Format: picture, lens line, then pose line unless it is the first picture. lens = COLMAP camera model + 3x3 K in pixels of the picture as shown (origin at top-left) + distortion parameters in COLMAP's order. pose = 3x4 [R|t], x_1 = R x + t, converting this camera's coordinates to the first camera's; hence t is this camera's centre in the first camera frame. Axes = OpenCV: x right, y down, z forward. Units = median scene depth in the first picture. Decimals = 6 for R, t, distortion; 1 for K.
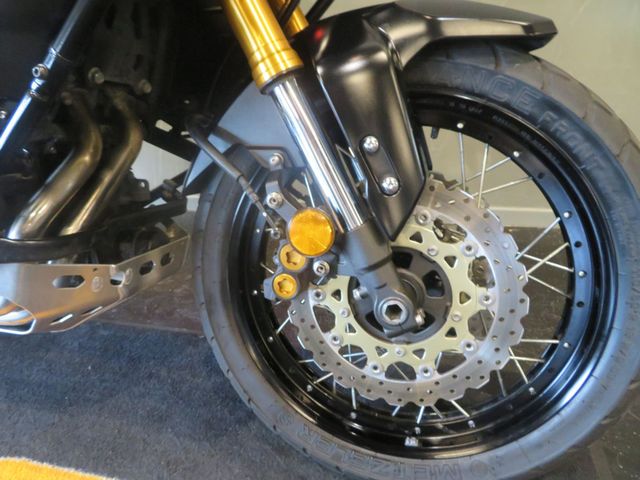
lens RADIAL K [[463.9, 0, 318.3], [0, 463.9, 243.3], [0, 0, 1]] dist [-0.001244, -0.003727]
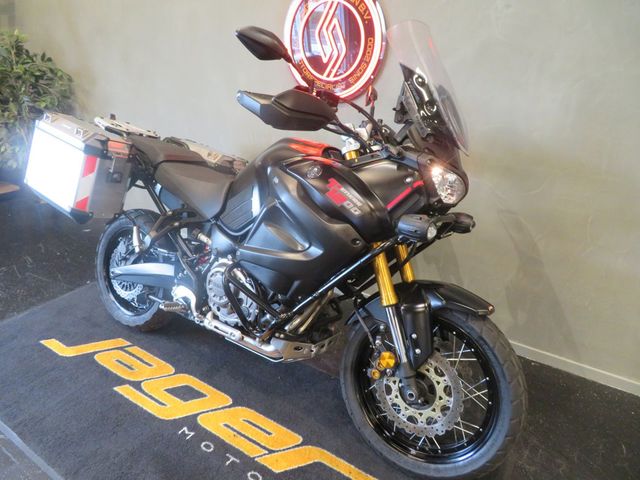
lens RADIAL K [[463.9, 0, 319.0], [0, 463.9, 244.4], [0, 0, 1]] dist [-0.001244, -0.003727]
pose [[0.939635, 0.210639, -0.269661, 0.183396], [-0.232377, 0.971286, -0.051023, -0.413562], [0.251171, 0.110606, 0.961603, -1.706736]]
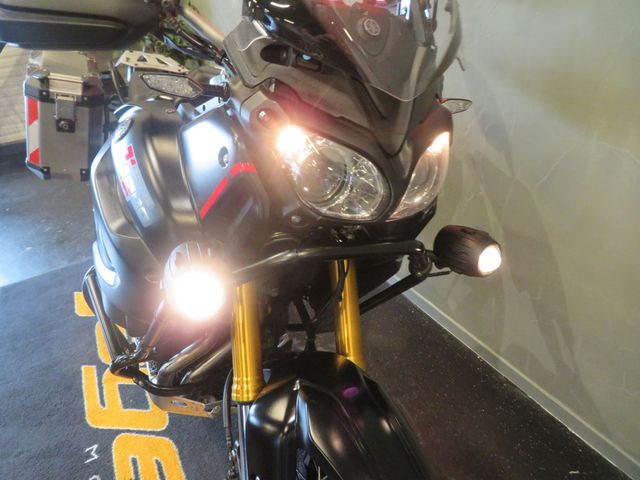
lens RADIAL K [[463.9, 0, 321.1], [0, 463.9, 240.8], [0, 0, 1]] dist [-0.001244, -0.003727]
pose [[0.675083, 0.363118, -0.642190, 0.767755], [-0.318003, 0.928688, 0.190823, -1.041048], [0.665685, 0.075396, 0.742414, 0.008545]]
